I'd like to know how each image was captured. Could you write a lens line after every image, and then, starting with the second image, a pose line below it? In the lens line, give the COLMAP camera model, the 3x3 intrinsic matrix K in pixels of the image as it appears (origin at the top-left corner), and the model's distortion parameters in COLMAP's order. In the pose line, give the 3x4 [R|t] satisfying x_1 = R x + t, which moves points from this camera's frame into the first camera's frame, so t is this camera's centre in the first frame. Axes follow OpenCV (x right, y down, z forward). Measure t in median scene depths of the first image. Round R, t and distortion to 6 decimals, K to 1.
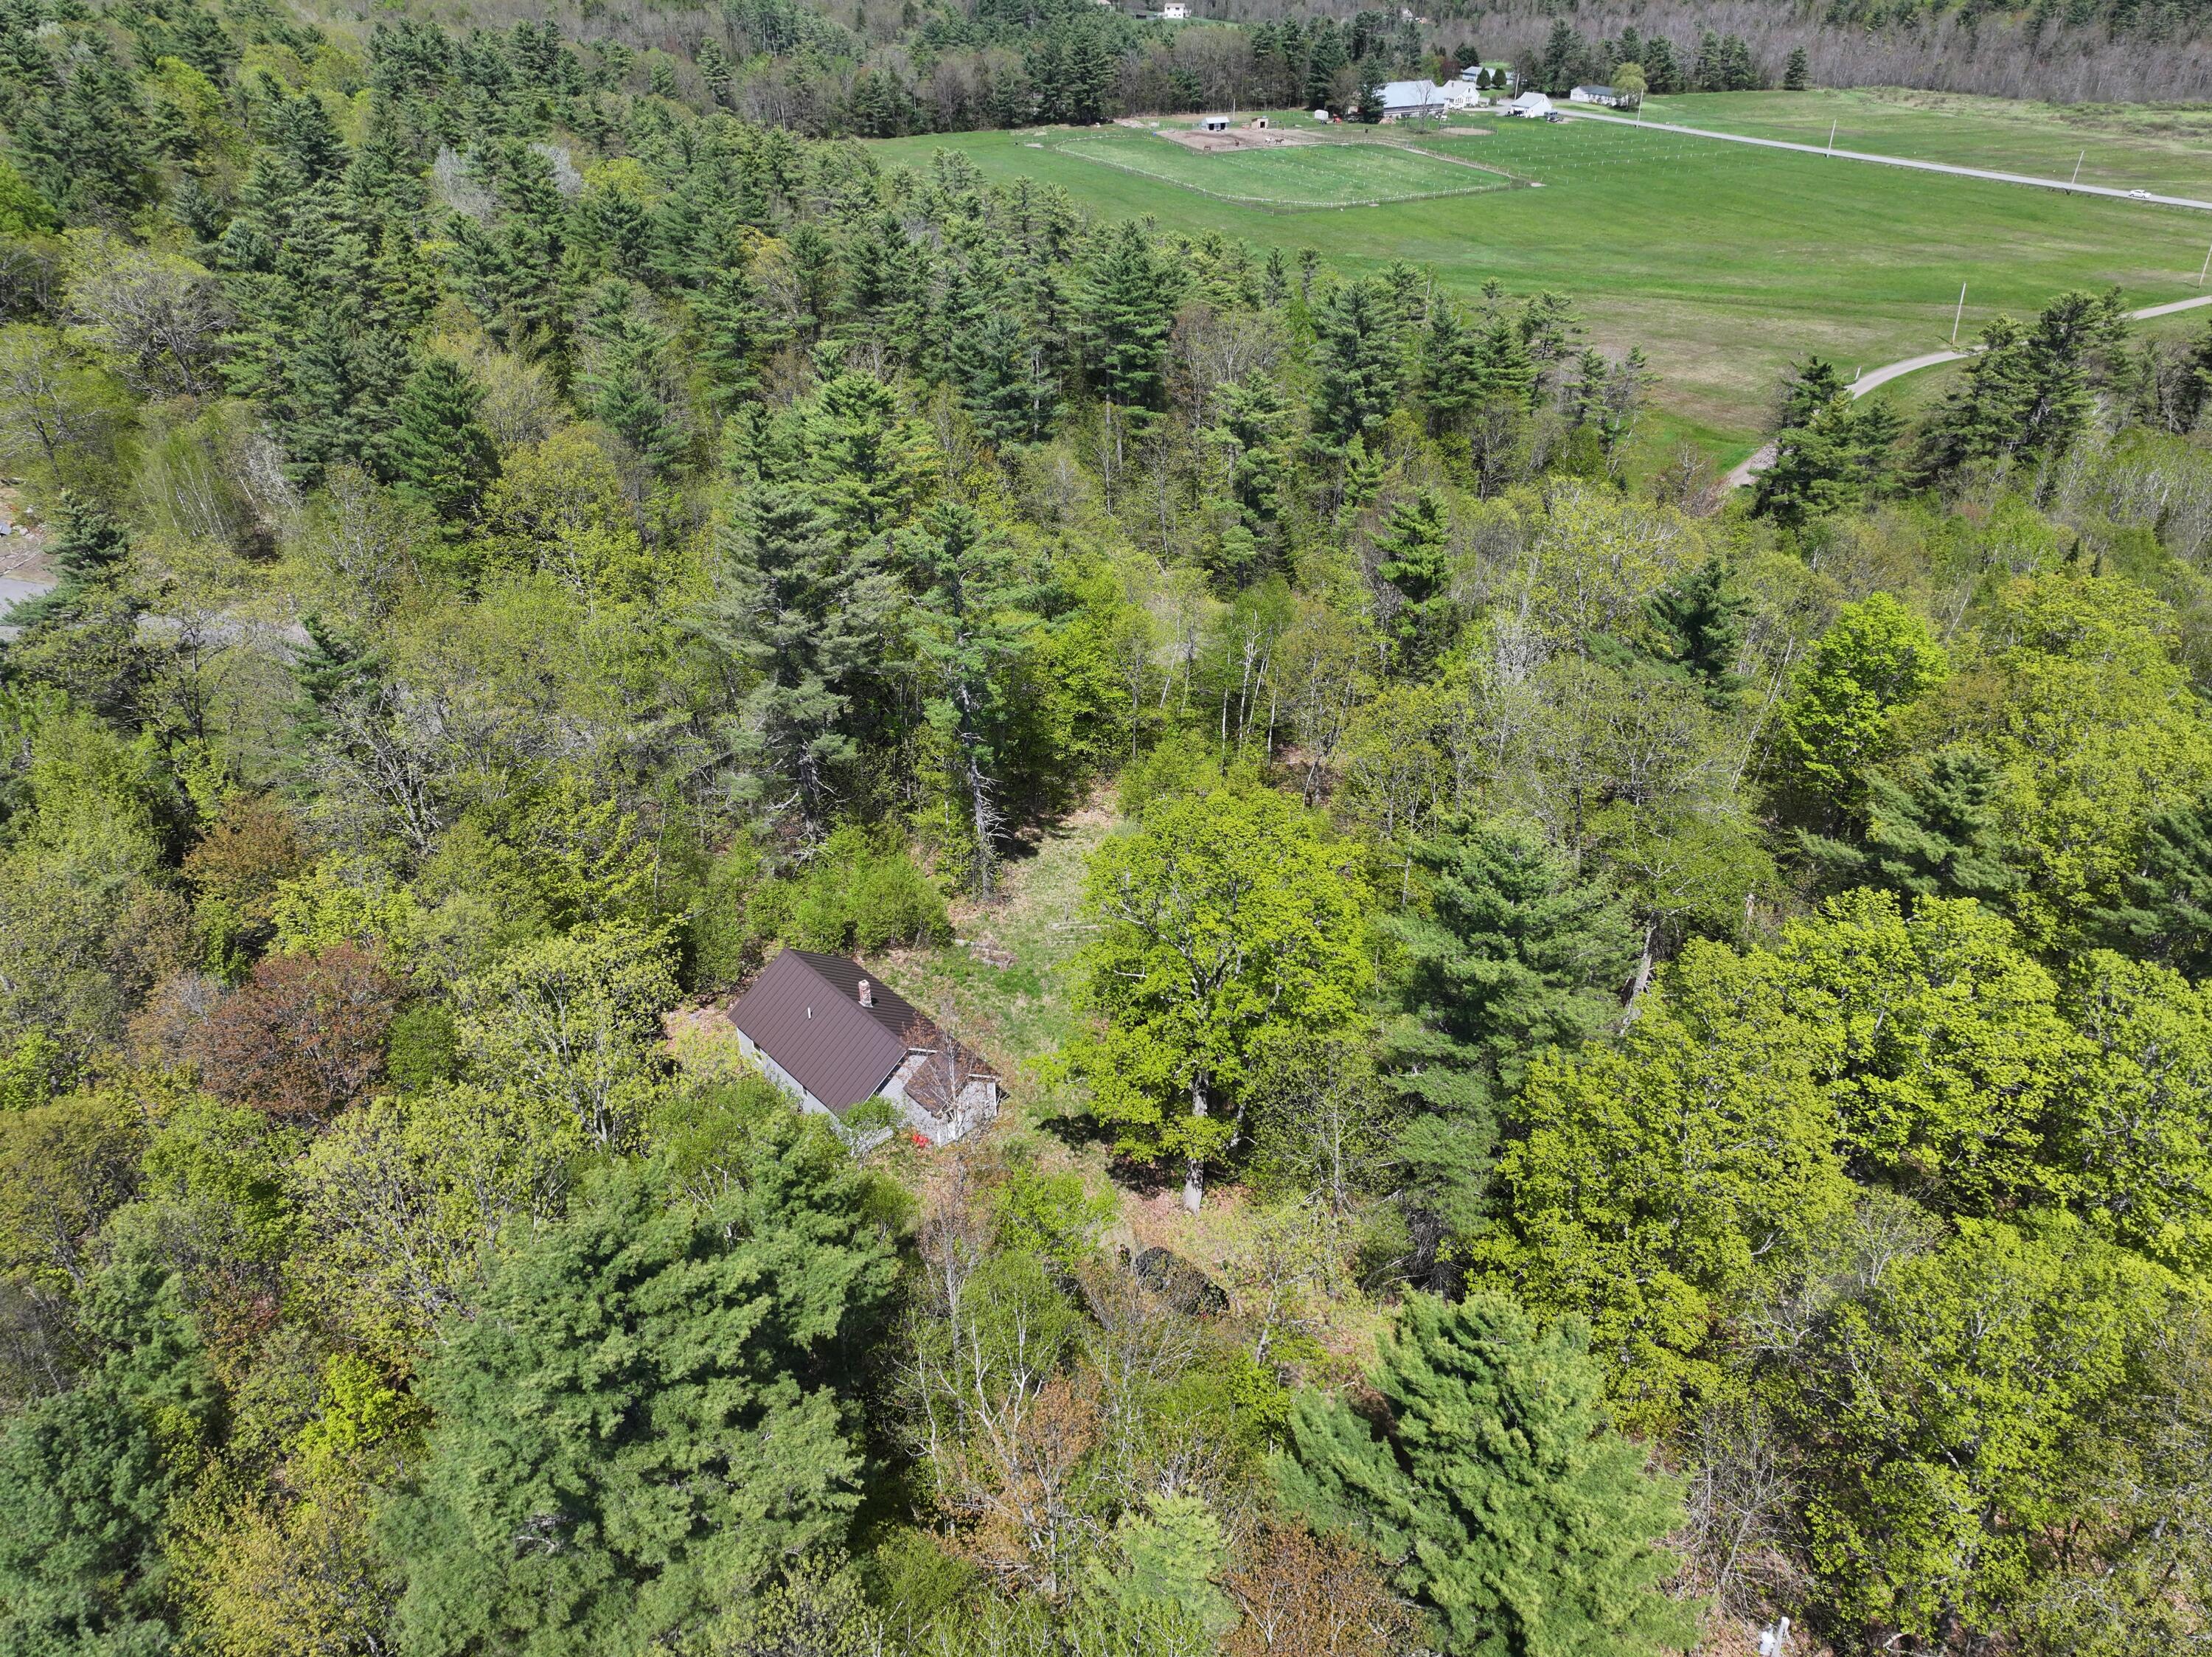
lens RADIAL K [[1567.3, 0, 1115.2], [0, 1567.3, 833.3], [0, 0, 1]] dist [-0.002133, 0.021875]
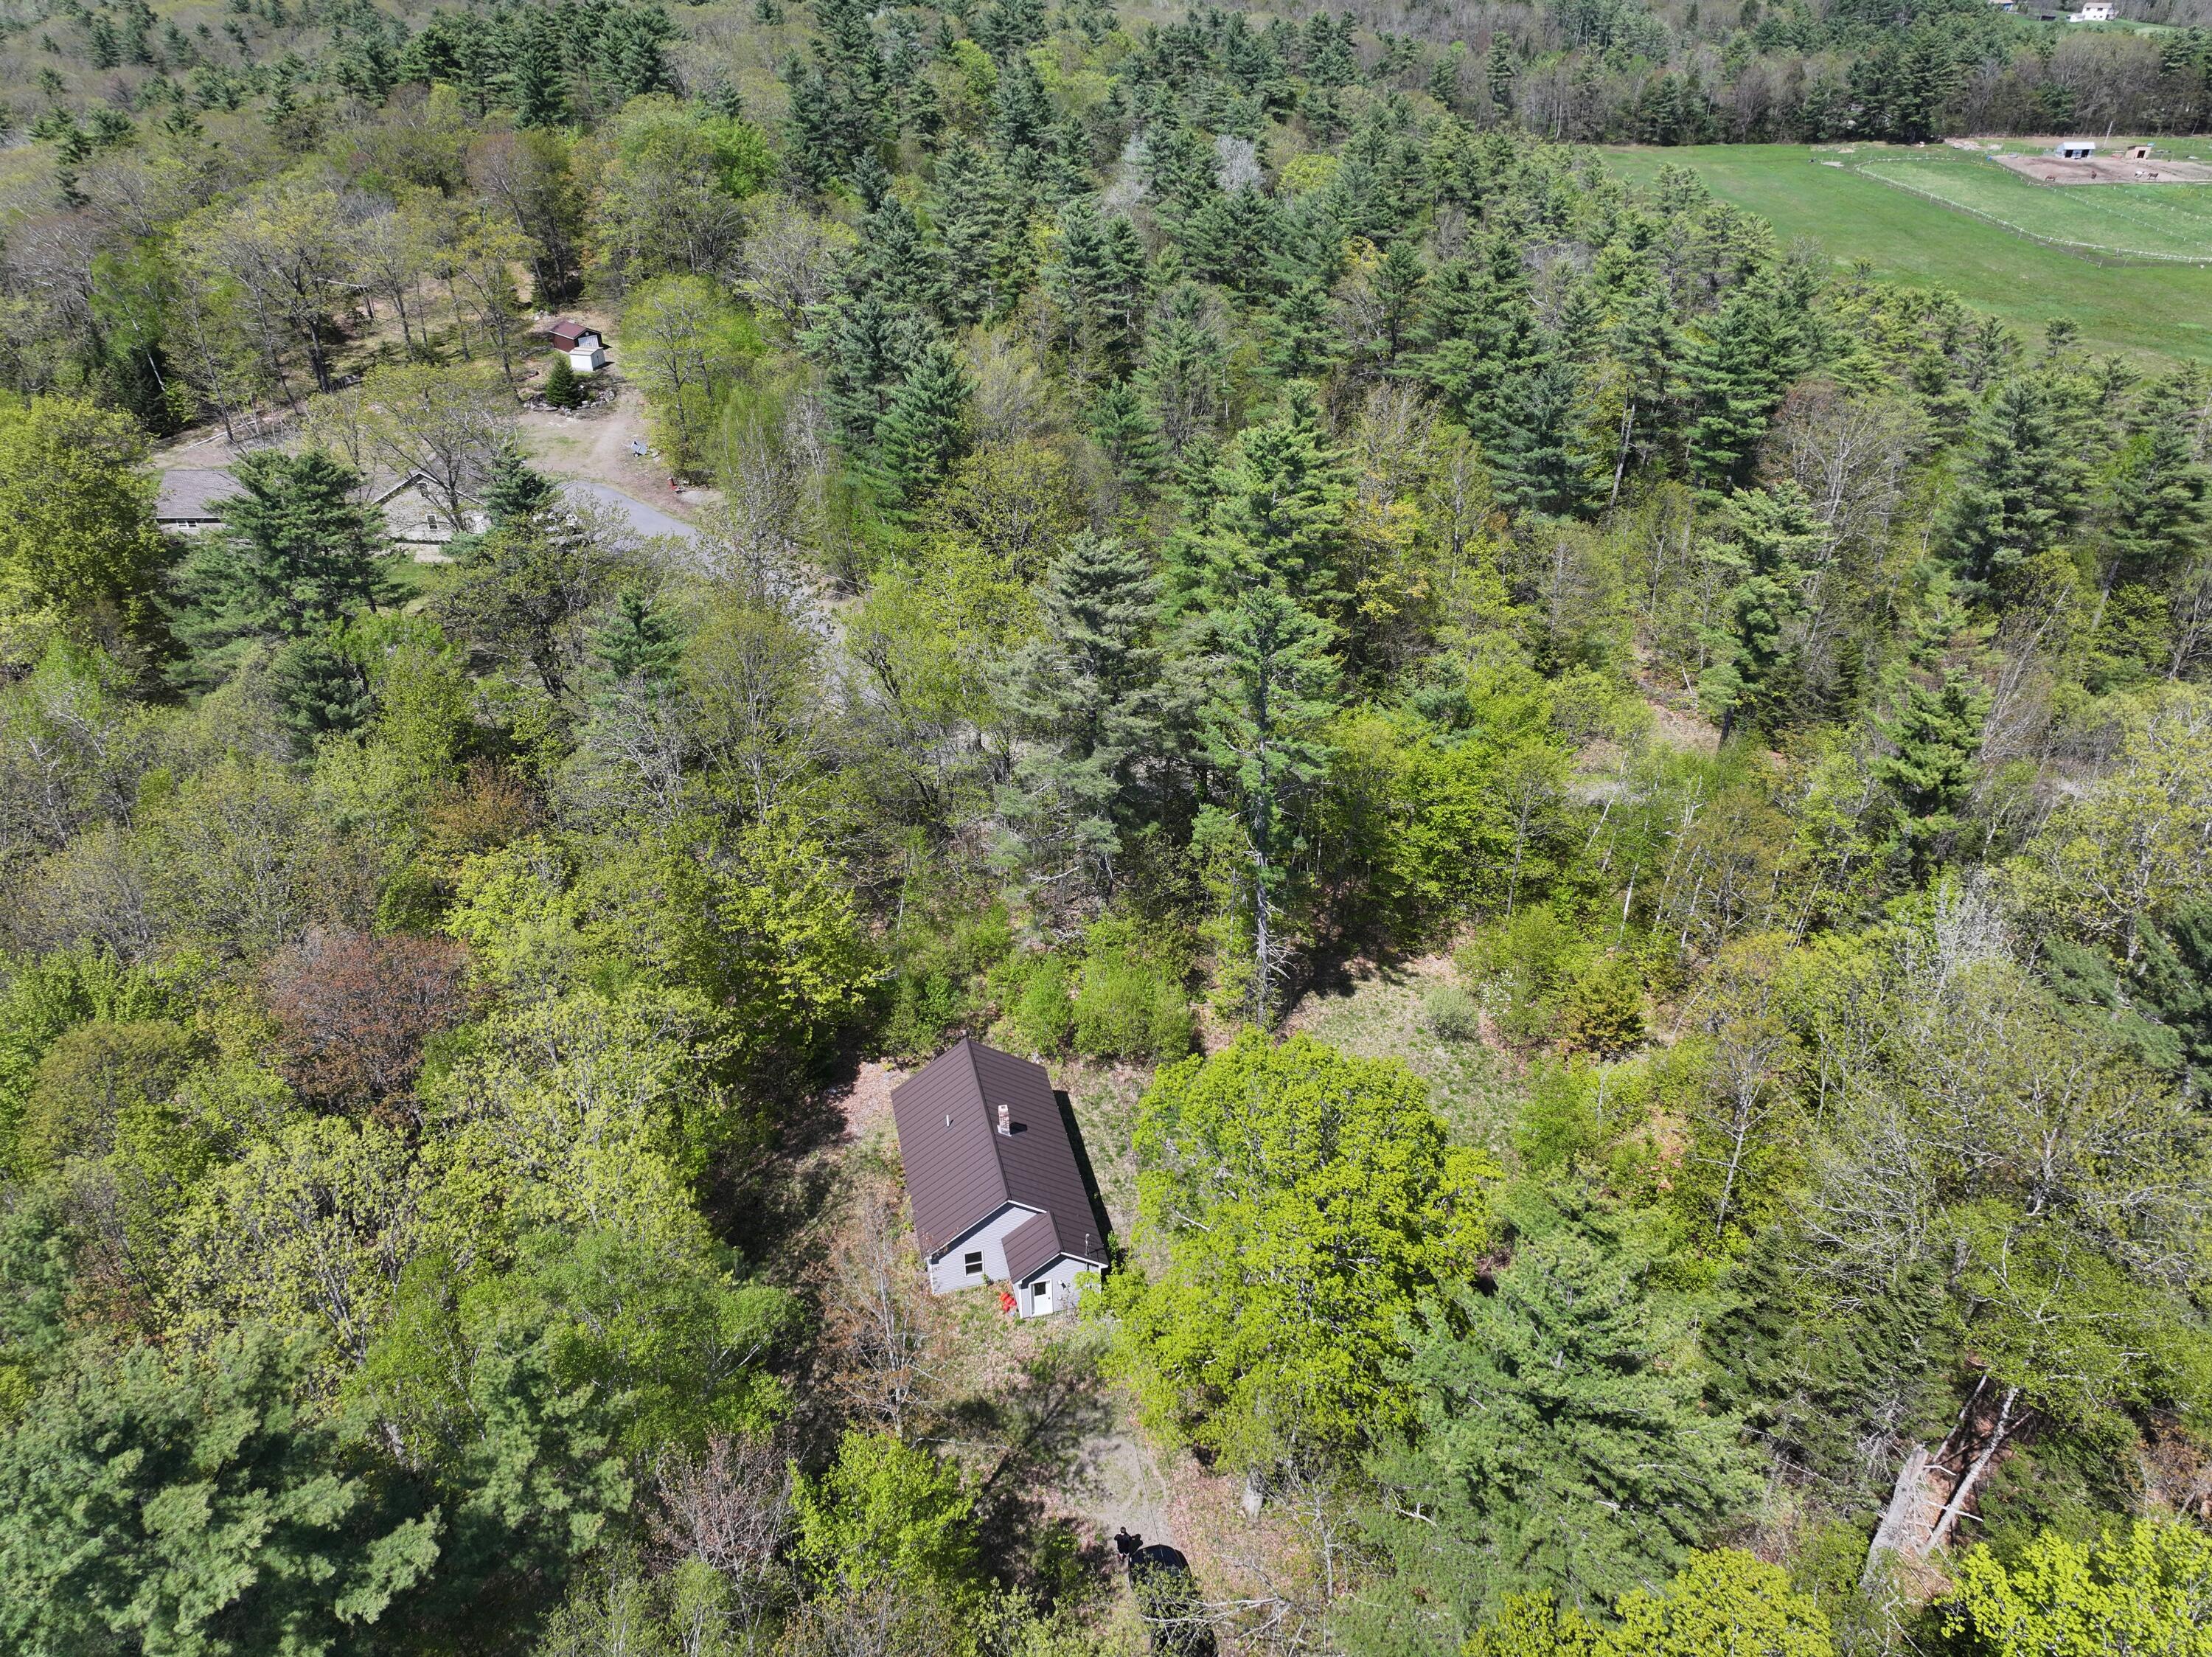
lens RADIAL K [[1571.7, 0, 1106.0], [0, 1571.7, 828.5], [0, 0, 1]] dist [0.000570, 0.024117]
pose [[0.882237, 0.238781, -0.405760, 0.122757], [-0.238568, 0.969735, 0.051955, -0.067749], [0.405886, 0.050964, 0.912502, 0.112430]]
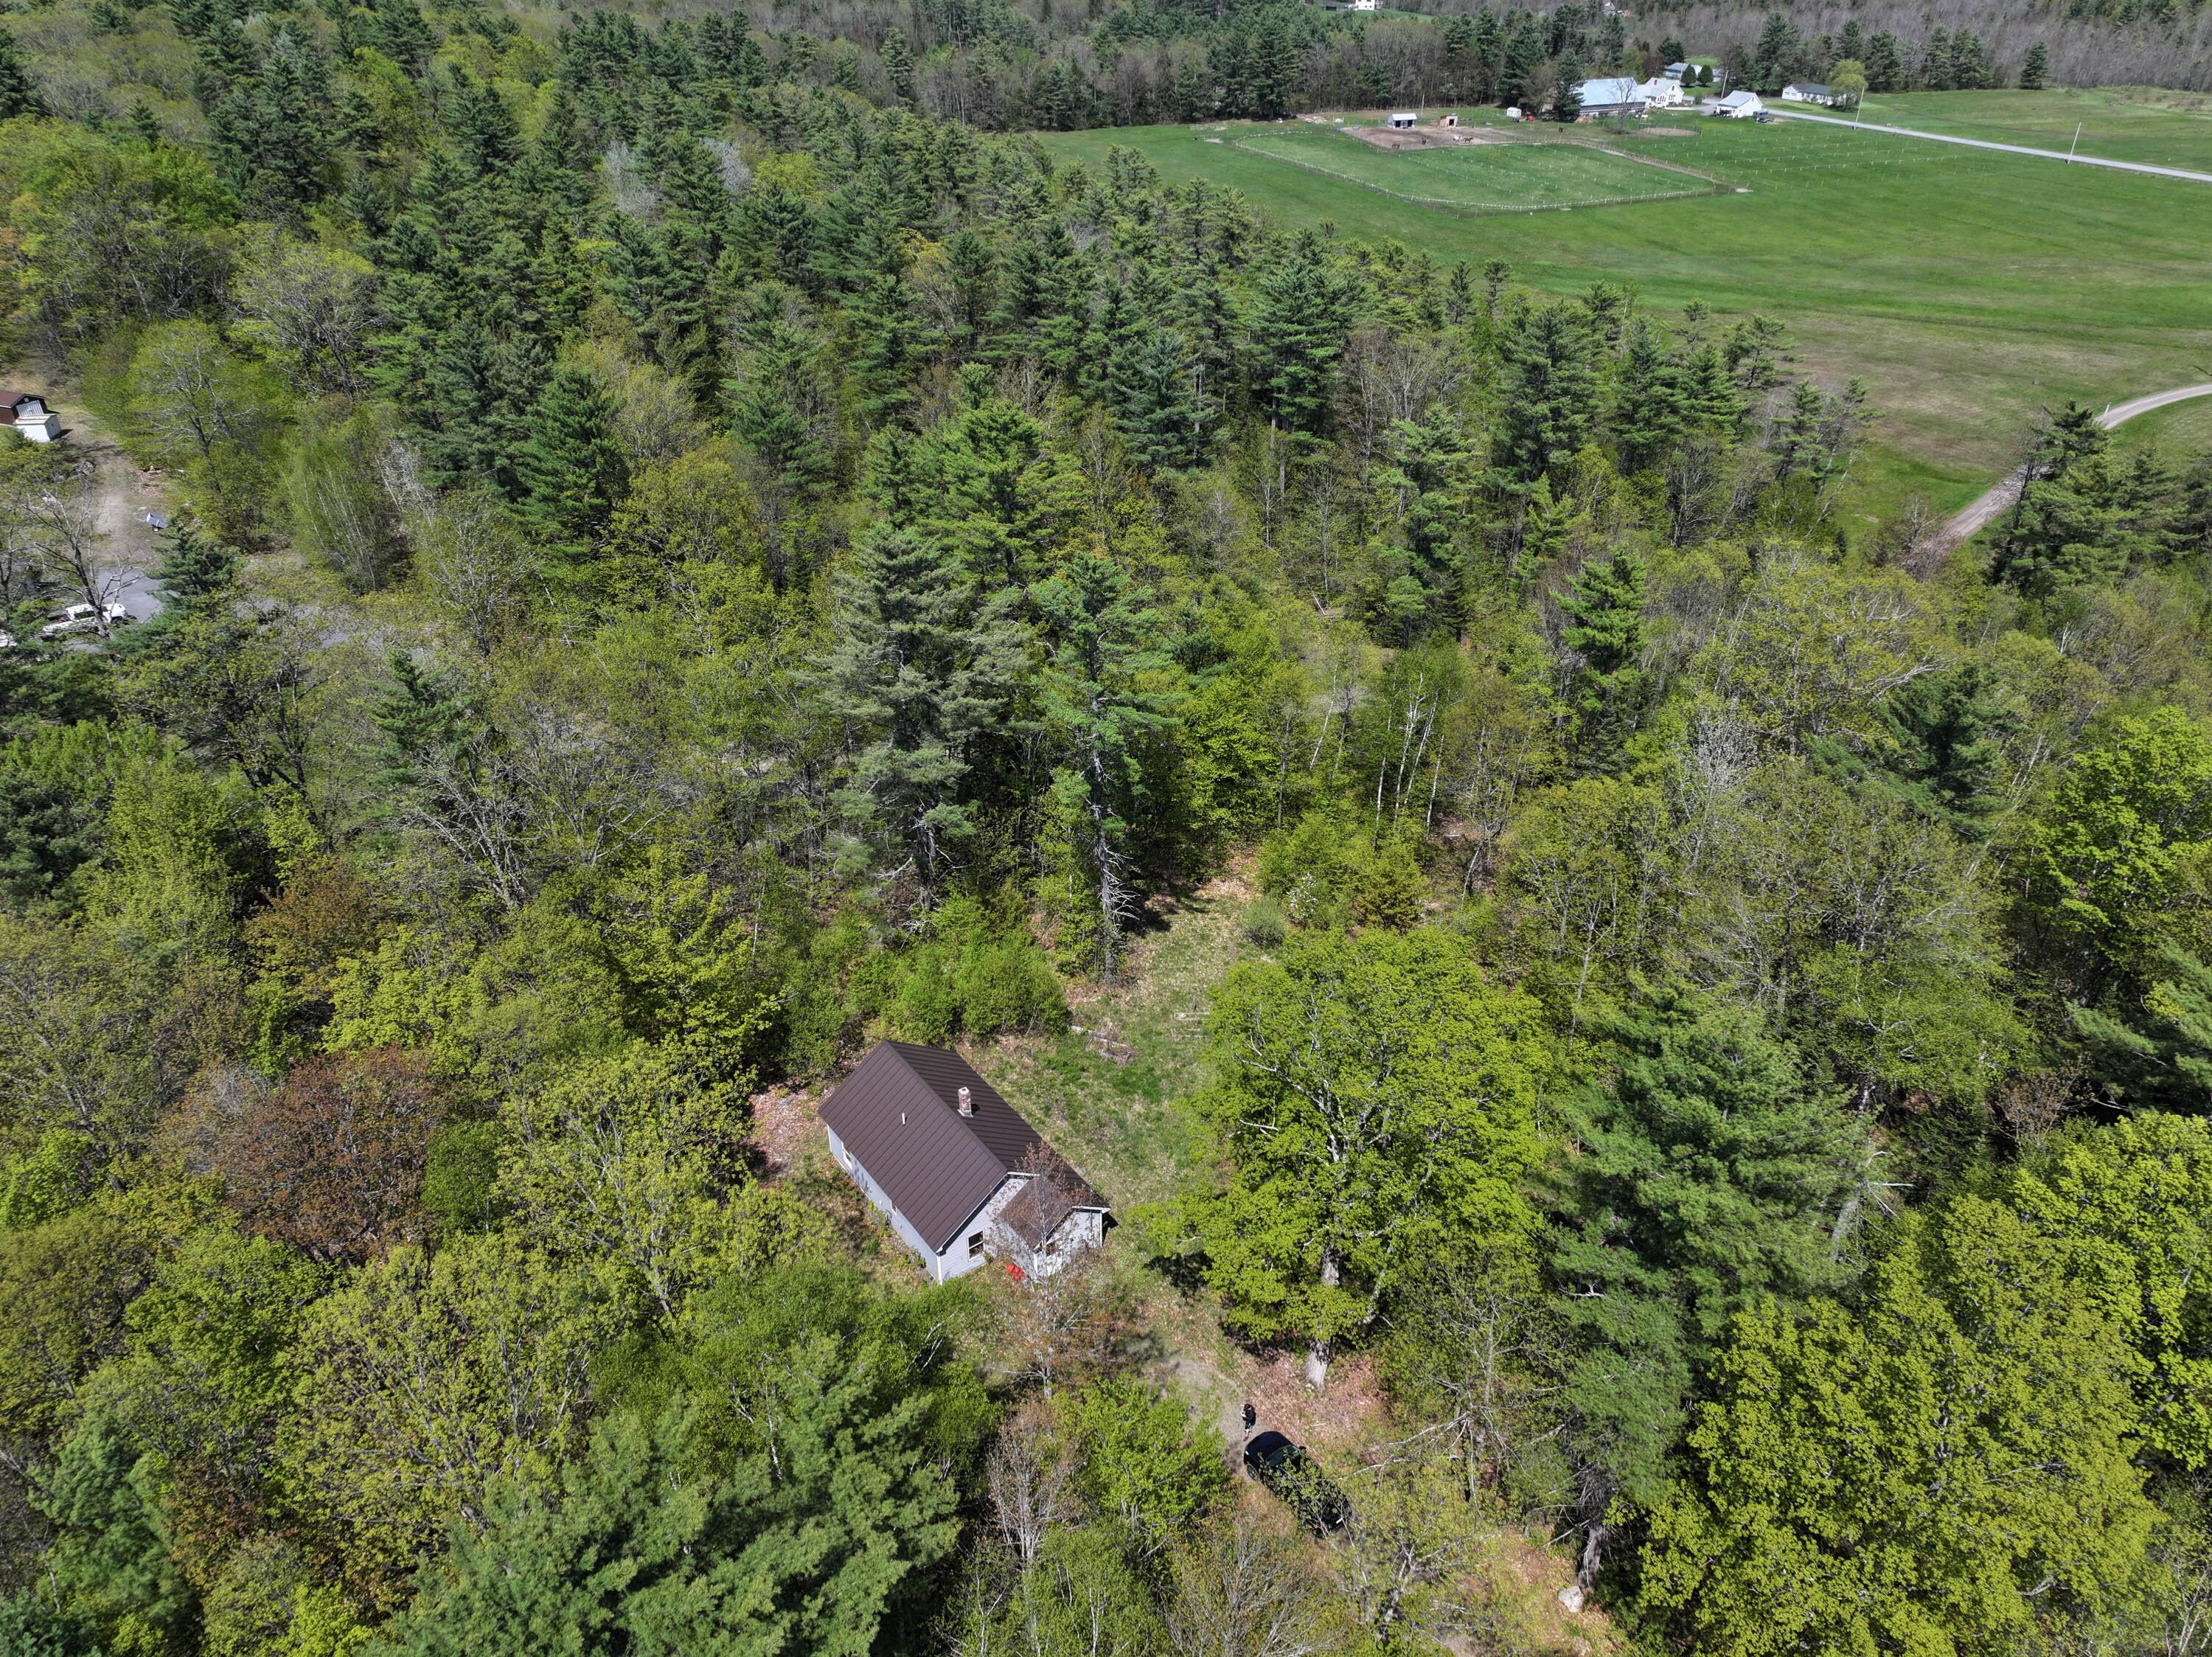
lens RADIAL K [[1567.3, 0, 1115.2], [0, 1567.3, 833.3], [0, 0, 1]] dist [-0.002133, 0.021875]
pose [[0.994319, 0.054268, -0.091570, 0.000817], [-0.053781, 0.998522, 0.007779, -0.036842], [0.091857, -0.002810, 0.995768, 0.060181]]
